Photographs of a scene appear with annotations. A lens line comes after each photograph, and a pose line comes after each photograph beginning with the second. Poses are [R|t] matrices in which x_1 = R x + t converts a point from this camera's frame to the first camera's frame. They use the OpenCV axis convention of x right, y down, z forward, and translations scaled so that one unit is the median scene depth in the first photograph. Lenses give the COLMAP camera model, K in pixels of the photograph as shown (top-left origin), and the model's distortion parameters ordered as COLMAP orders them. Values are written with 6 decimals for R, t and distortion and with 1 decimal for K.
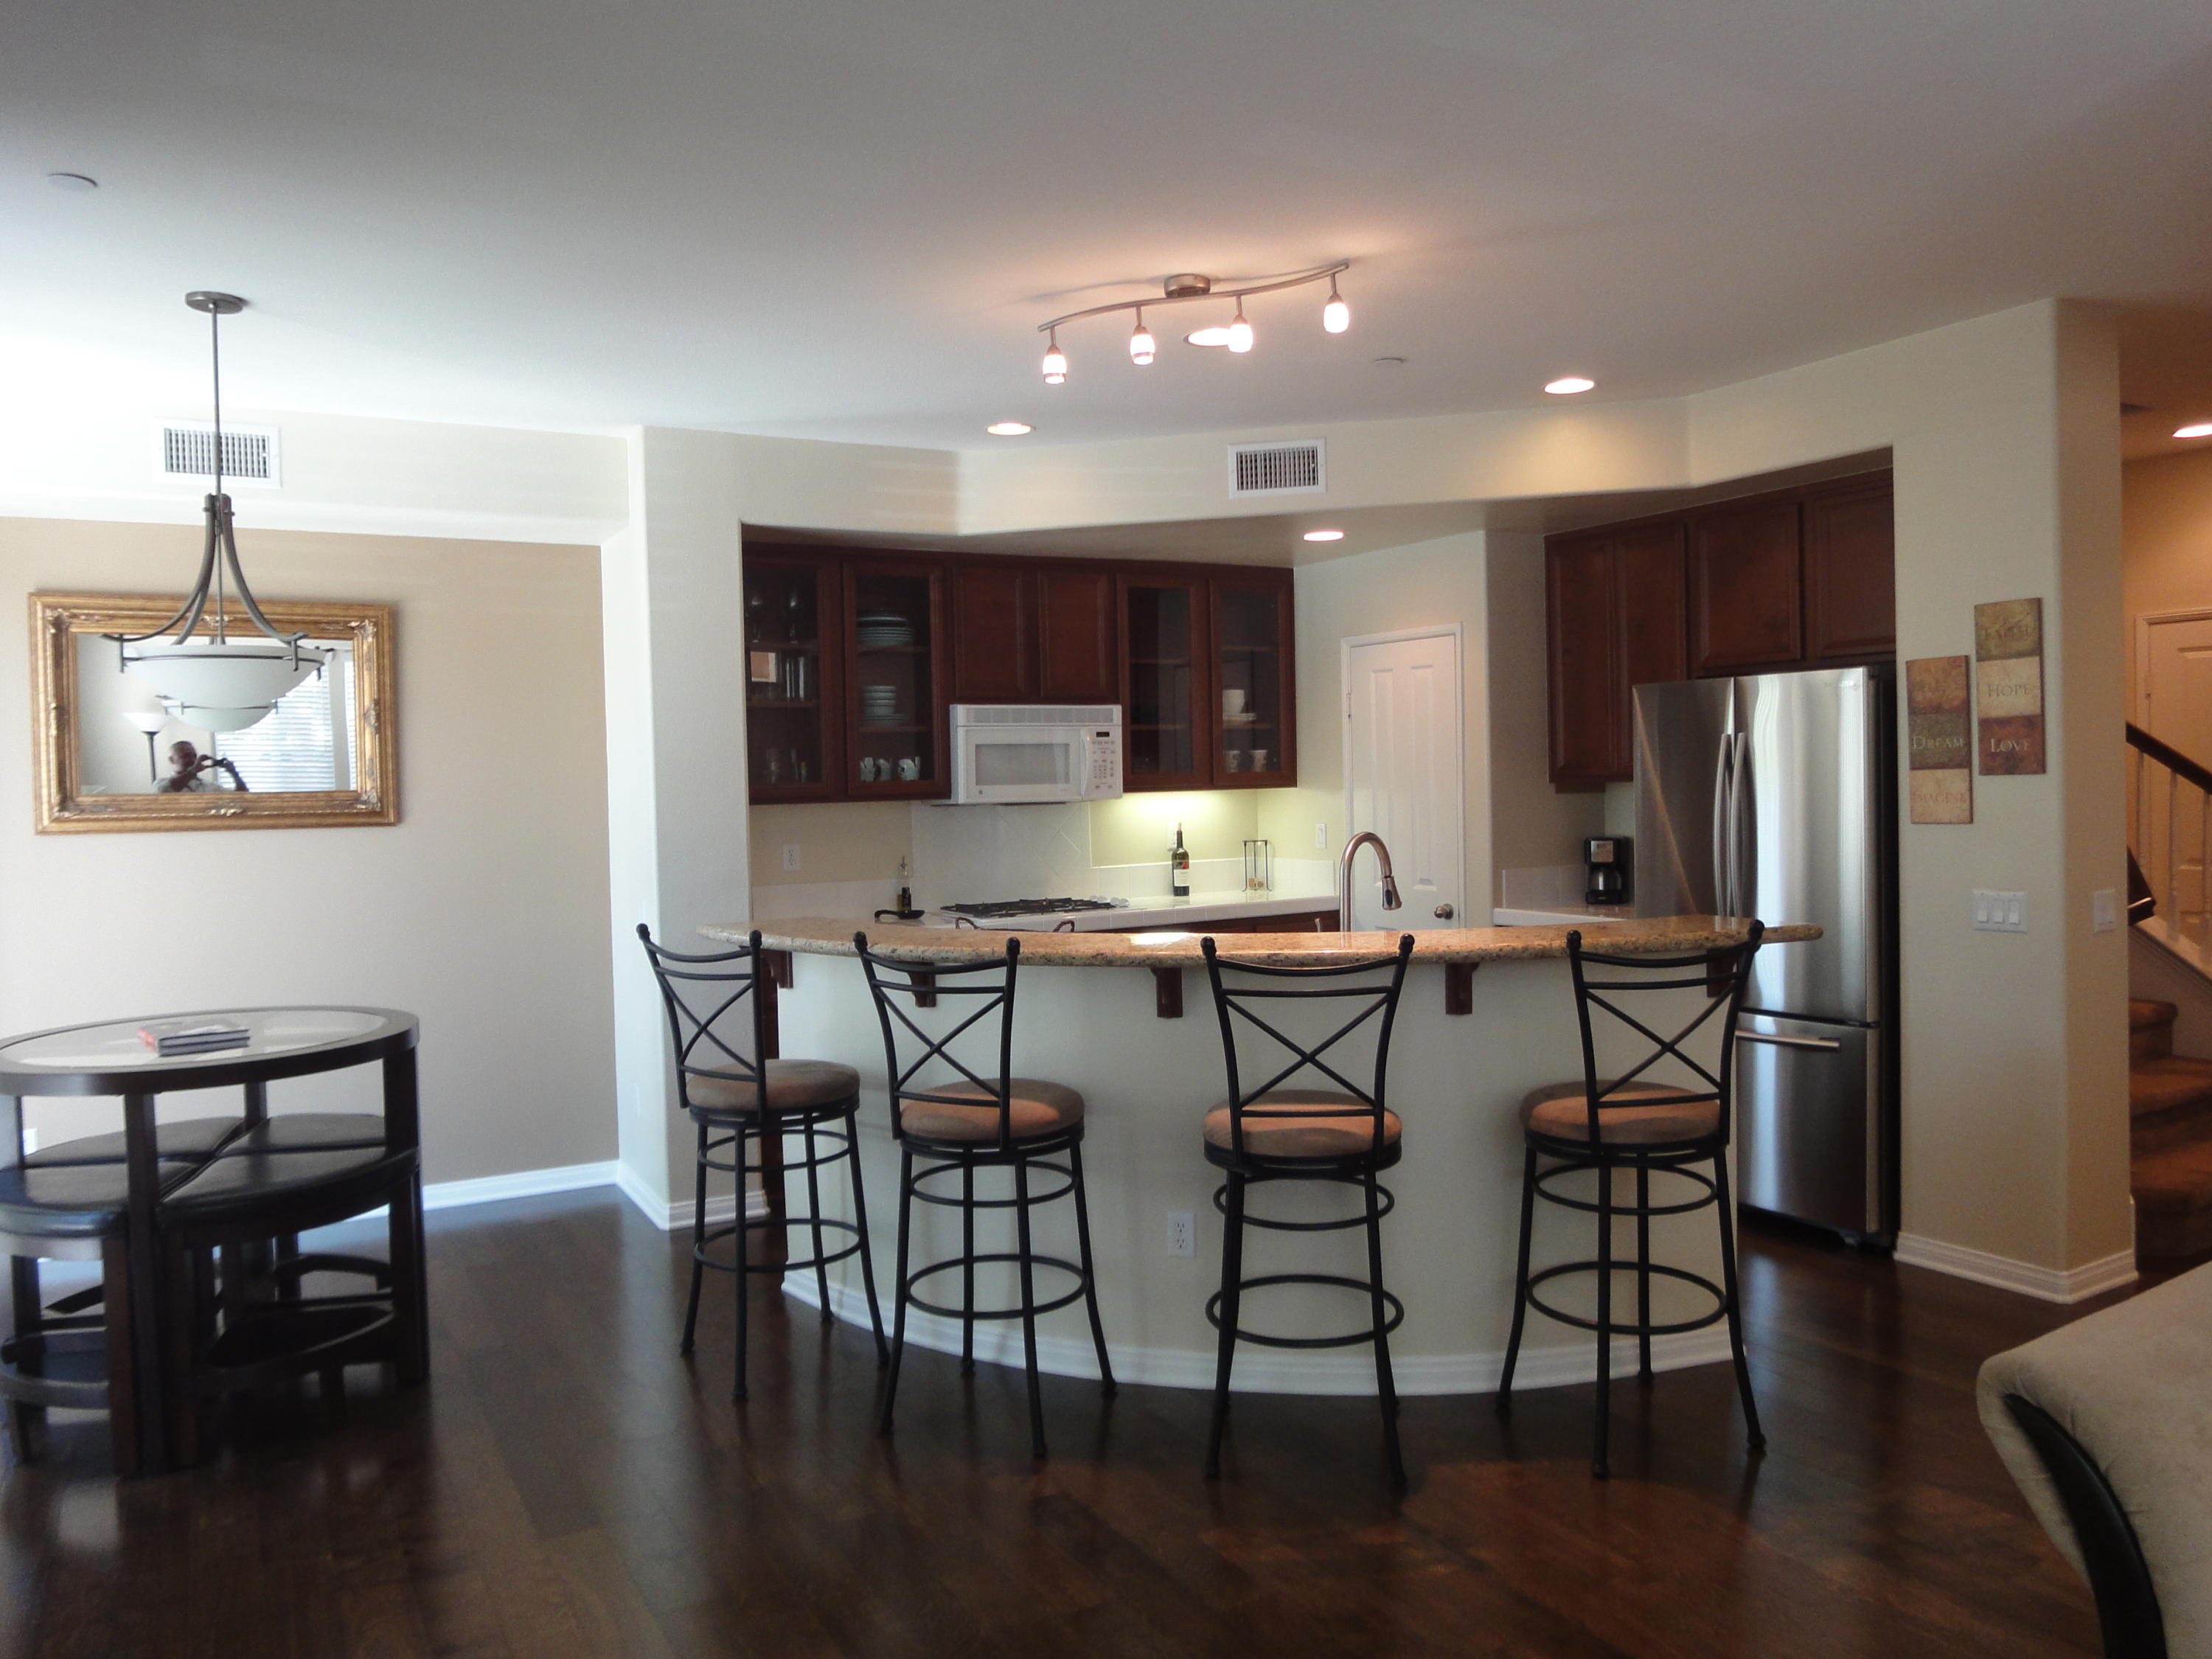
lens RADIAL K [[1553.8, 0, 1121.2], [0, 1553.8, 820.5], [0, 0, 1]] dist [-0.050521, 0.018461]
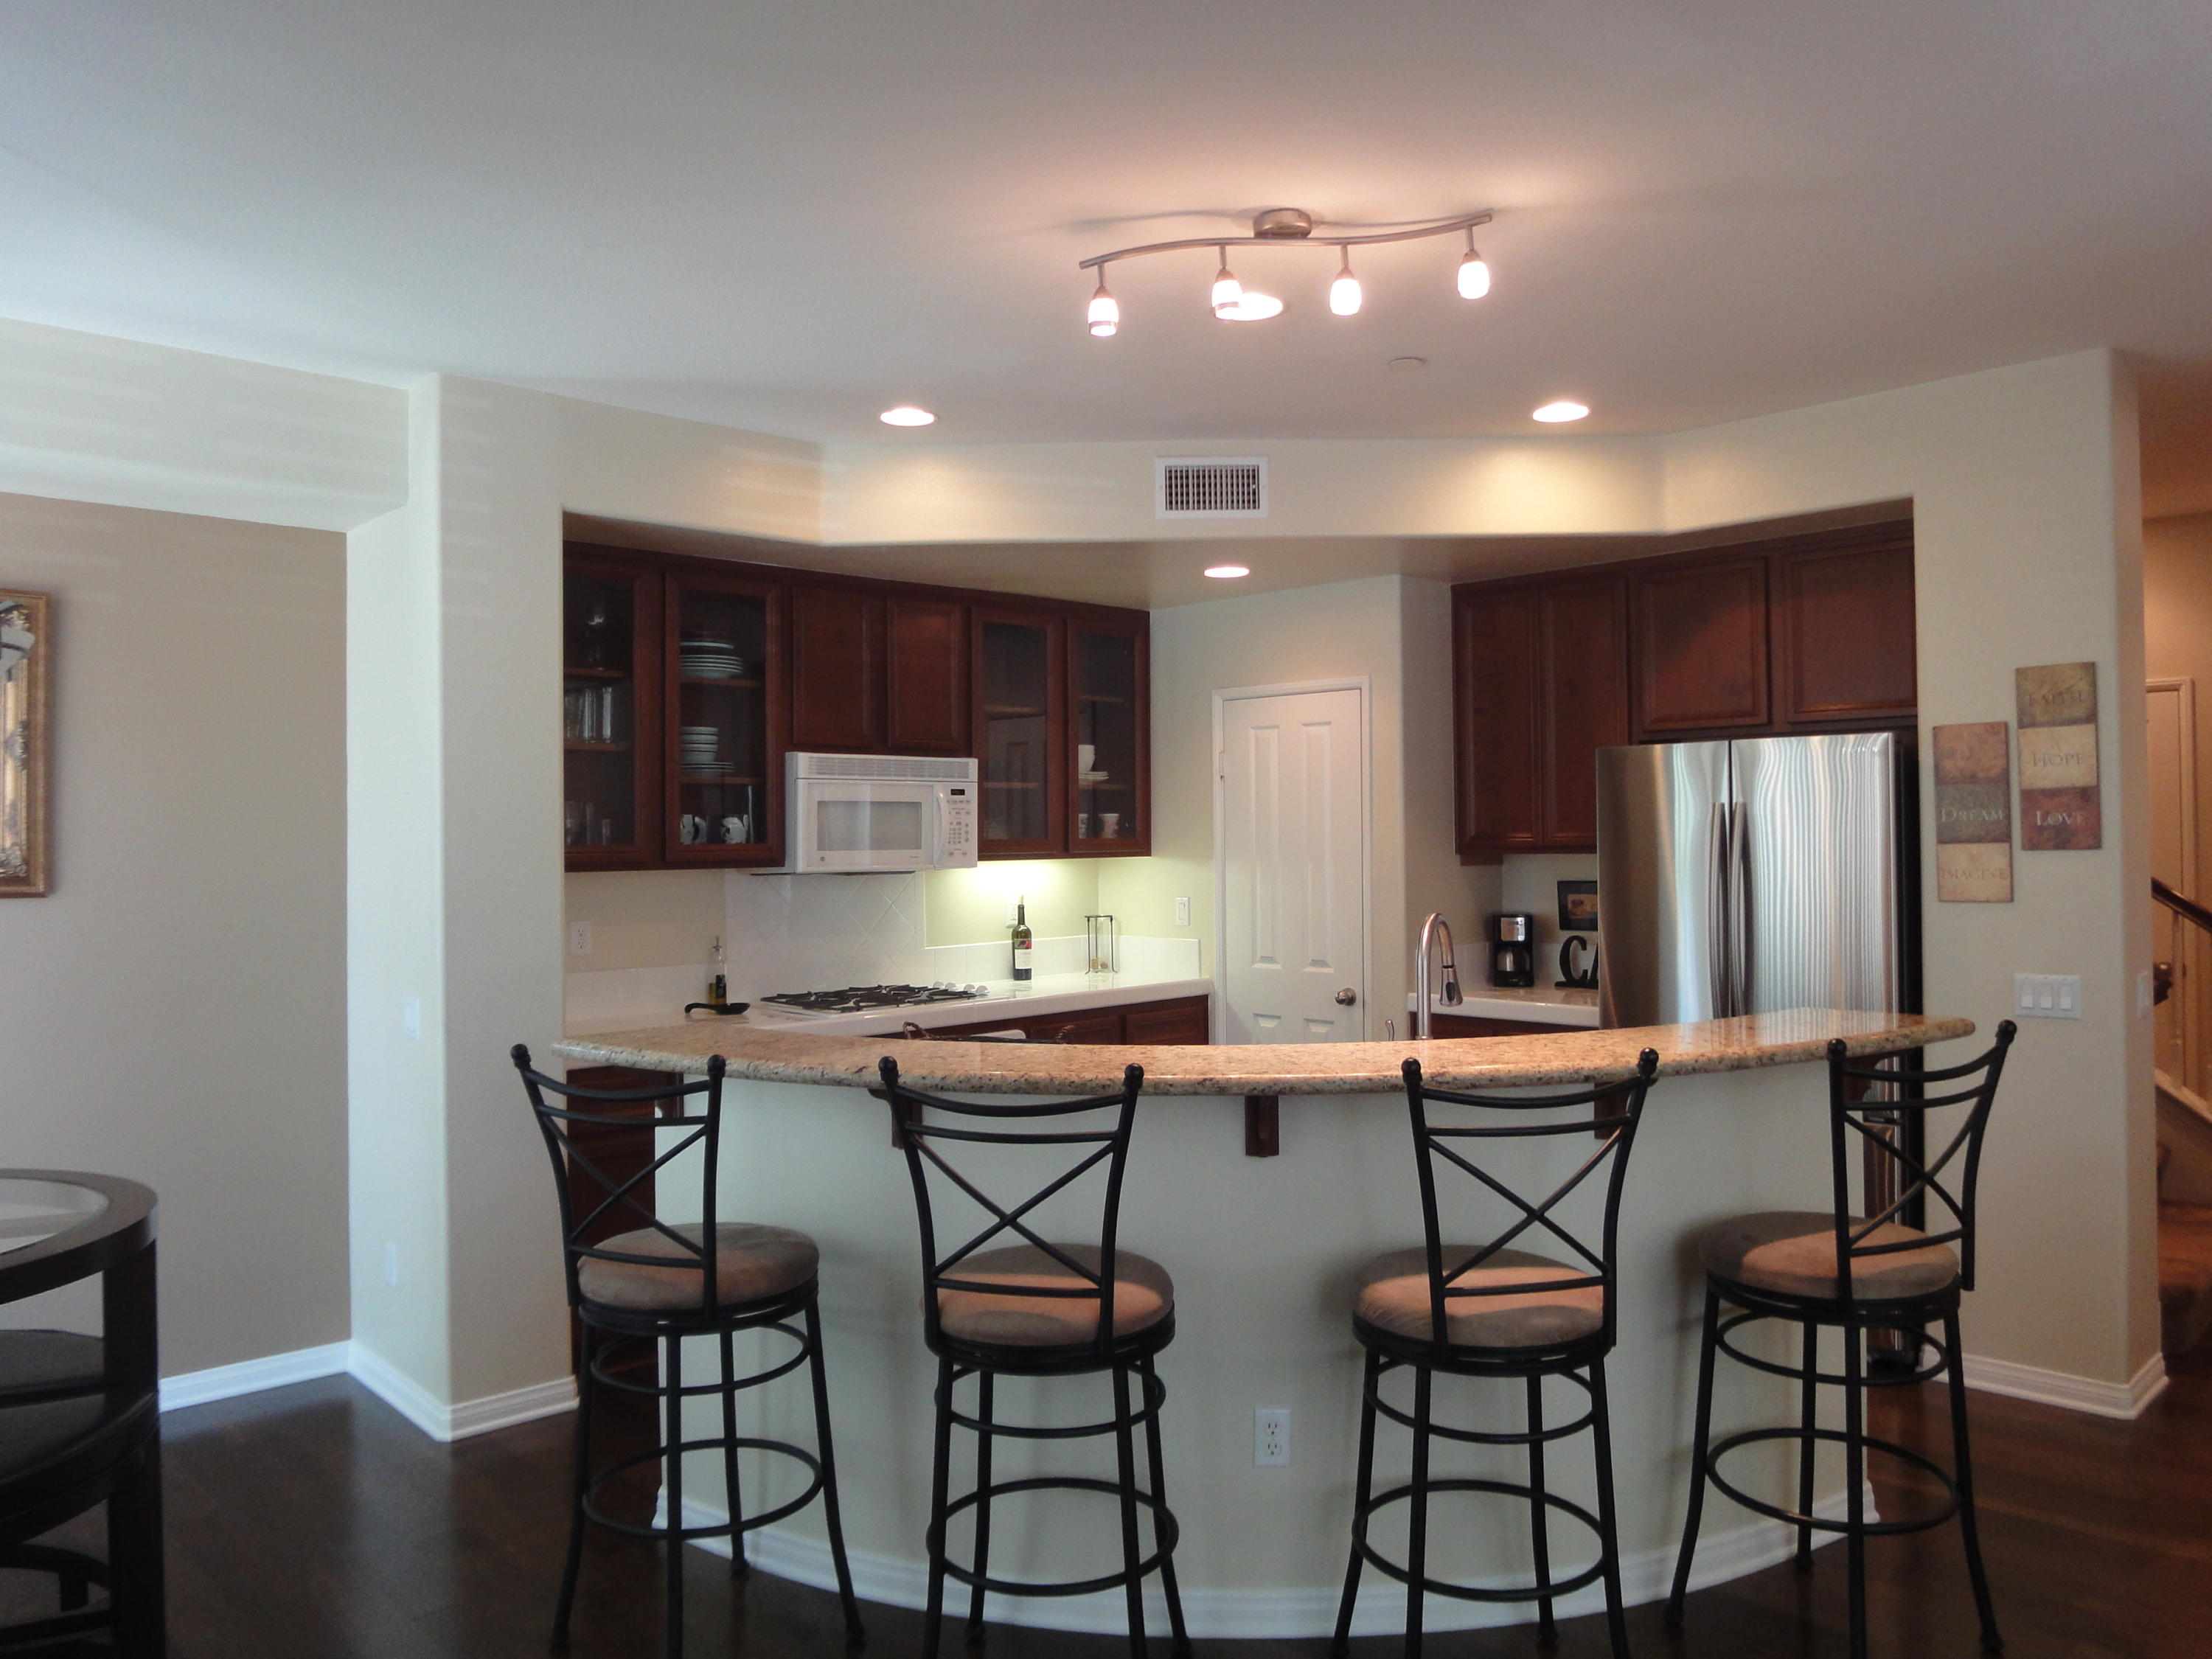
lens RADIAL K [[1553.8, 0, 1121.2], [0, 1553.8, 820.5], [0, 0, 1]] dist [-0.050521, 0.018461]
pose [[0.969564, 0.014837, 0.244390, -0.160513], [-0.004262, 0.999034, -0.043742, -0.003748], [-0.244802, 0.041369, 0.968690, 0.186931]]
